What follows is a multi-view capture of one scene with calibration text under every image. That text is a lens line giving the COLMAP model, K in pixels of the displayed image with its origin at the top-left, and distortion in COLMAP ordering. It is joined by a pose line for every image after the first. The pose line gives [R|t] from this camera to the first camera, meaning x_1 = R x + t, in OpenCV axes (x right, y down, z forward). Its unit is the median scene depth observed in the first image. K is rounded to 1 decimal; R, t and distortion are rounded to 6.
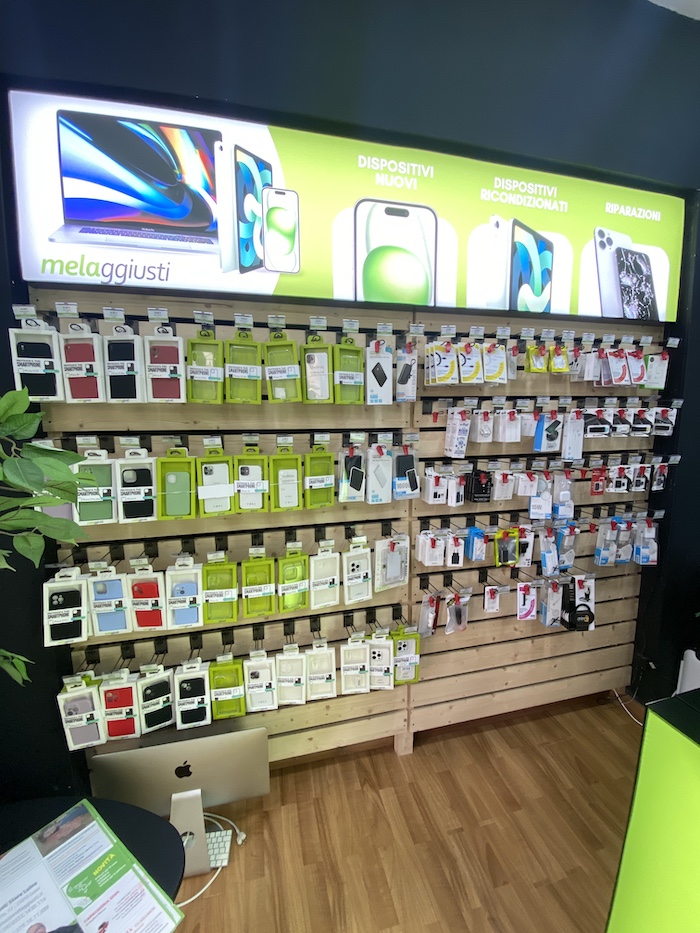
lens RADIAL K [[376.2, 0, 352.4], [0, 376.2, 468.1], [0, 0, 1]] dist [0.048259, -0.043057]
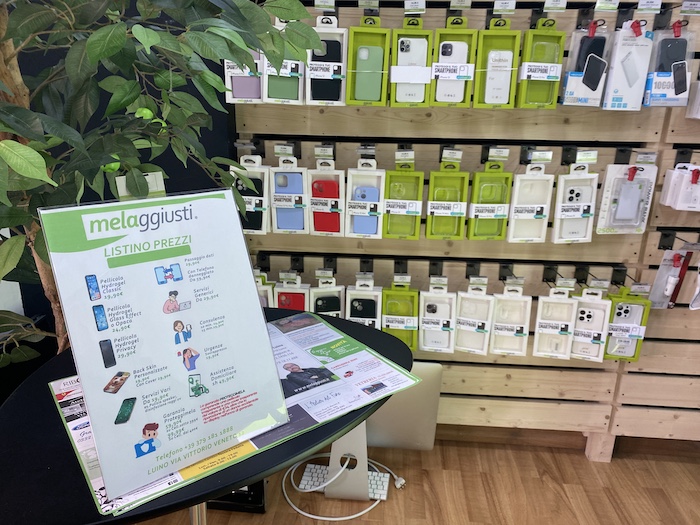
lens RADIAL K [[534.7, 0, 350.1], [0, 534.7, 261.5], [0, 0, 1]] dist [0.011436, 0.000428]
pose [[0.949309, 0.113595, -0.293103, -0.086590], [-0.063823, 0.982653, 0.174124, 0.229884], [0.307798, -0.146591, 0.940091, -0.162427]]
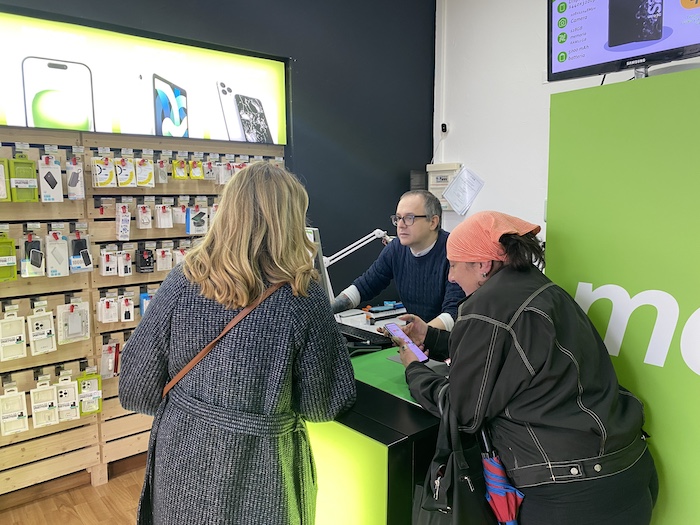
lens RADIAL K [[534.7, 0, 350.1], [0, 534.7, 261.5], [0, 0, 1]] dist [0.011436, 0.000428]
pose [[0.899126, -0.049458, 0.434887, 0.174472], [0.056118, 0.998421, -0.002479, 0.102309], [-0.434078, 0.026634, 0.900481, -1.123073]]
